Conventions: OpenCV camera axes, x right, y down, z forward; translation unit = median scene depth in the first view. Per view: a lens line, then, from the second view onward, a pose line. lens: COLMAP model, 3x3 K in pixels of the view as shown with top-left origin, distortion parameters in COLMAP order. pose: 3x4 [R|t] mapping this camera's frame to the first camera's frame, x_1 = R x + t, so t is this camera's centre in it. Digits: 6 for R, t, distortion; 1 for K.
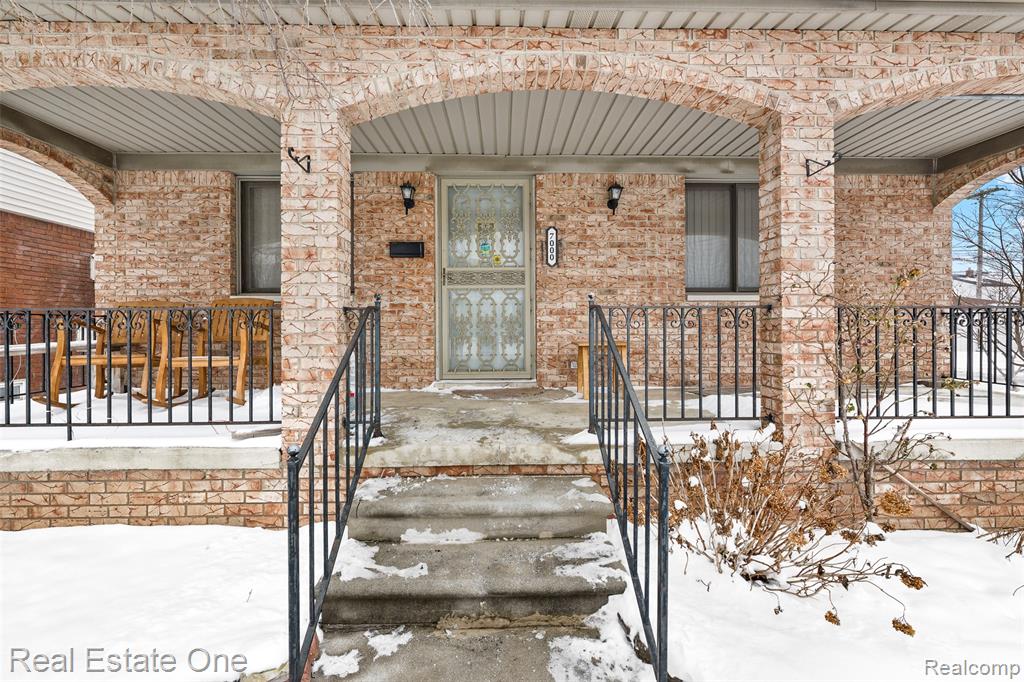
lens RADIAL K [[416.8, 0, 512.0], [0, 416.8, 341.0], [0, 0, 1]] dist [-0.000022, 0.000090]
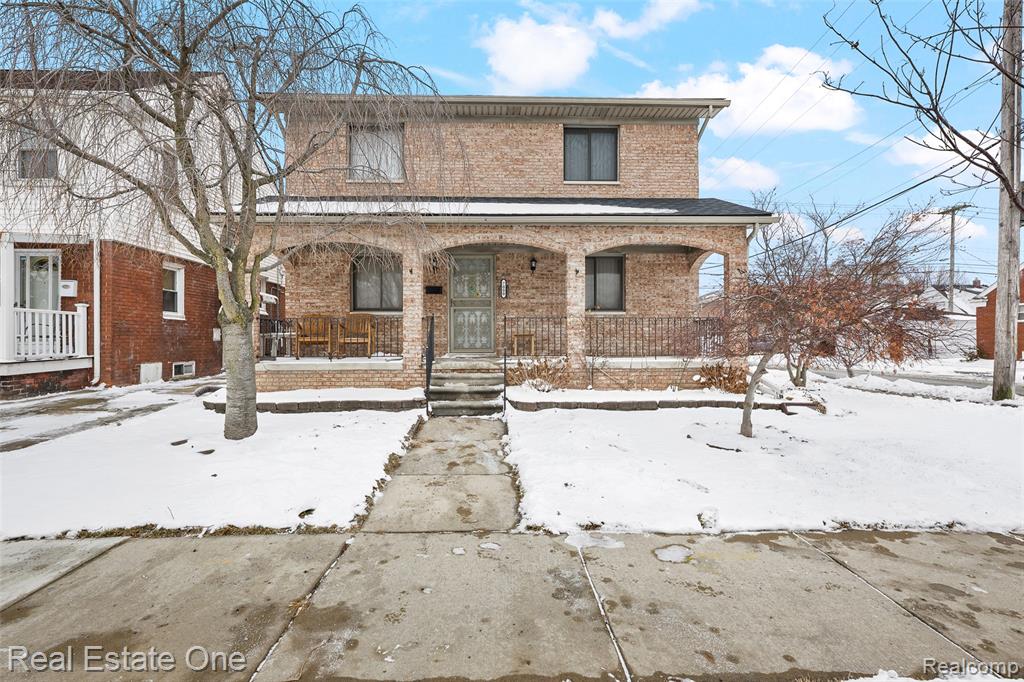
lens RADIAL K [[488.9, 0, 512.3], [0, 488.9, 352.0], [0, 0, 1]] dist [0.001200, -0.000033]
pose [[0.999996, 0.001046, -0.002684, 0.146161], [-0.001075, 0.999941, -0.010849, 0.116373], [0.002673, 0.010852, 0.999938, -1.441256]]
